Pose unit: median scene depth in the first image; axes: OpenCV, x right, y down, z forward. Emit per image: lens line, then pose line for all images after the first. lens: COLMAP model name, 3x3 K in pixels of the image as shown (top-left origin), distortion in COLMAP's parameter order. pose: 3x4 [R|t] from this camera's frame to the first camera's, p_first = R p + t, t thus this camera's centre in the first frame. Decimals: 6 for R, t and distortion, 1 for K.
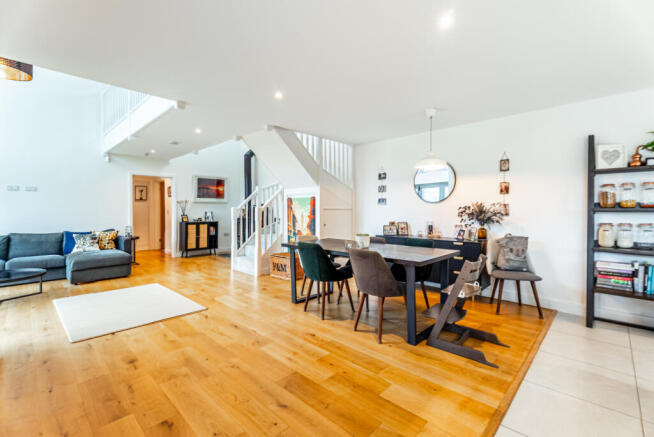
lens RADIAL K [[293.6, 0, 320.1], [0, 293.6, 211.1], [0, 0, 1]] dist [0.002808, 0.000278]
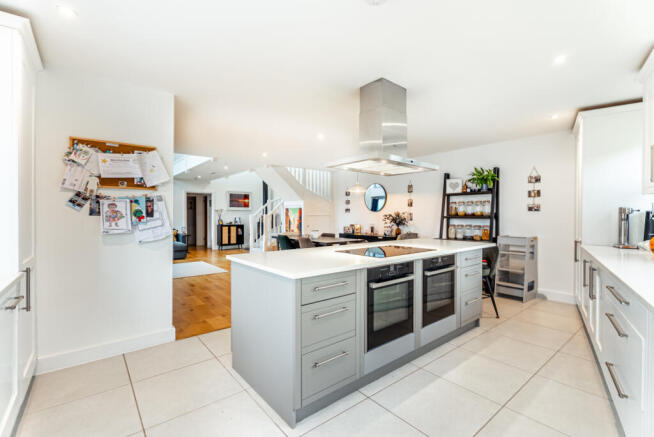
lens RADIAL K [[294.9, 0, 327.0], [0, 294.9, 218.5], [0, 0, 1]] dist [-0.015312, 0.000508]
pose [[0.994949, 0.003493, -0.100316, 0.257649], [-0.003034, 0.999984, 0.004729, -0.000698], [0.100331, -0.004401, 0.994944, -0.480677]]
